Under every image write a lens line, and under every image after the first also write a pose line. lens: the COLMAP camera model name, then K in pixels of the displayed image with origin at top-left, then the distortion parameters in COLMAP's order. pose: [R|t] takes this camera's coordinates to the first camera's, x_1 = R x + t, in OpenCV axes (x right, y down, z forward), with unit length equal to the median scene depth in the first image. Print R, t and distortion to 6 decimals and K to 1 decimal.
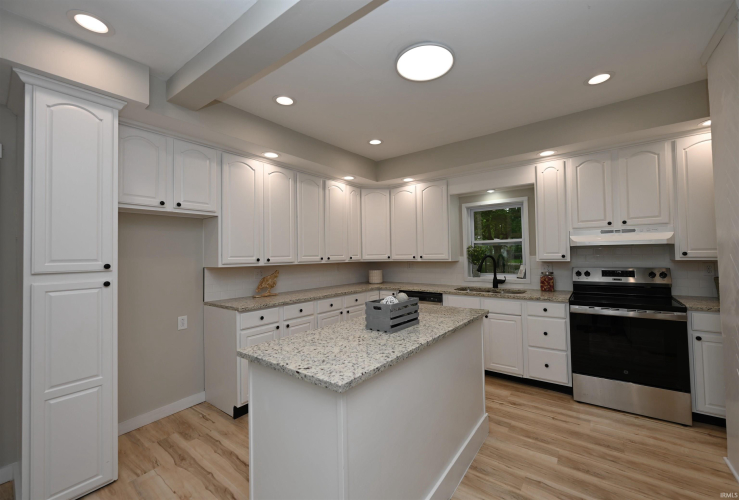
lens RADIAL K [[298.0, 0, 378.5], [0, 298.0, 248.0], [0, 0, 1]] dist [-0.001562, -0.000108]
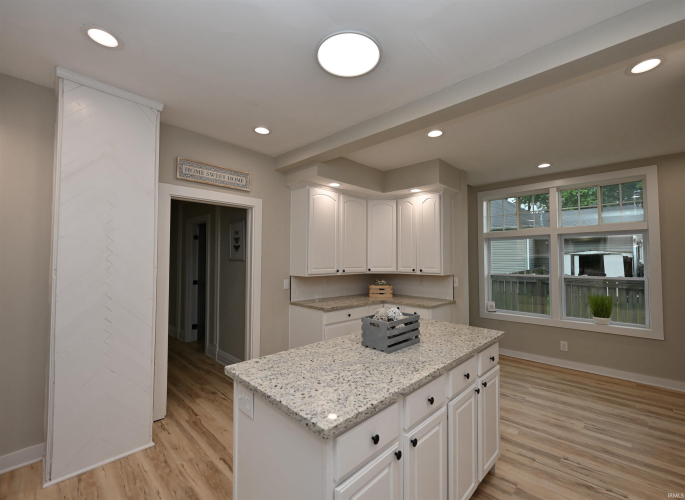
lens RADIAL K [[297.3, 0, 345.6], [0, 297.3, 249.9], [0, 0, 1]] dist [0.000168, -0.000057]
pose [[-0.991406, 0.022434, 0.128882, 0.036641], [0.015205, 0.998270, -0.056804, 0.009197], [-0.129934, -0.054356, -0.990032, 1.099549]]
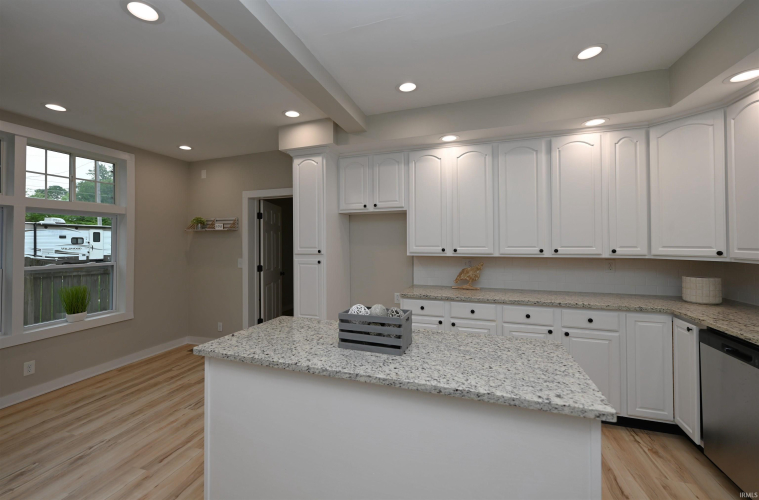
lens RADIAL K [[312.0, 0, 367.8], [0, 312.0, 239.3], [0, 0, 1]] dist [-0.000069, -0.000002]
pose [[0.297375, 0.007571, -0.954731, 0.455903], [0.021262, 0.999668, 0.014550, -0.014056], [0.954524, -0.024626, 0.297116, 0.416523]]
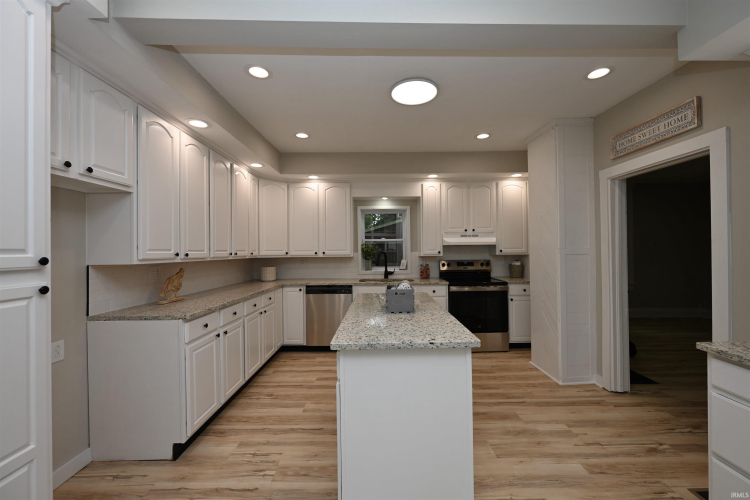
lens RADIAL K [[296.7, 0, 377.7], [0, 296.7, 249.3], [0, 0, 1]] dist [-0.000607, 0.000037]
pose [[0.800641, 0.012073, 0.599022, -0.407746], [-0.017843, 0.999834, 0.003698, 0.012691], [-0.598878, -0.013649, 0.800724, 0.061378]]
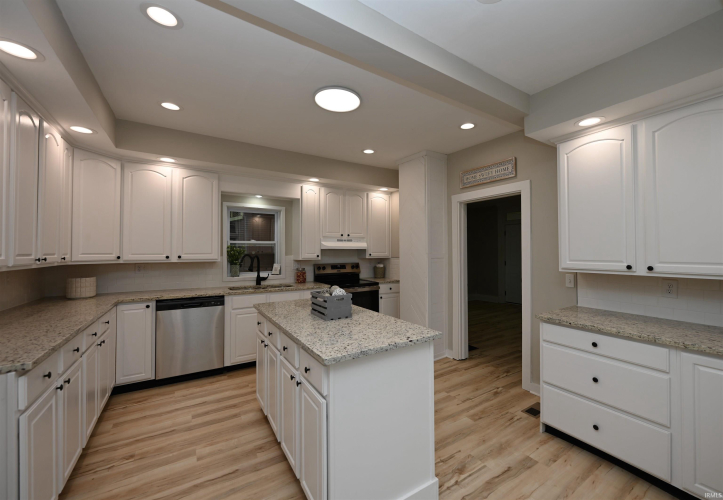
lens RADIAL K [[298.7, 0, 380.0], [0, 298.7, 247.0], [0, 0, 1]] dist [0.000345, 0.000042]
pose [[0.338514, 0.030103, 0.940480, -0.557532], [-0.024892, 0.999425, -0.023030, 0.009583], [-0.940632, -0.015614, 0.339069, 0.237326]]
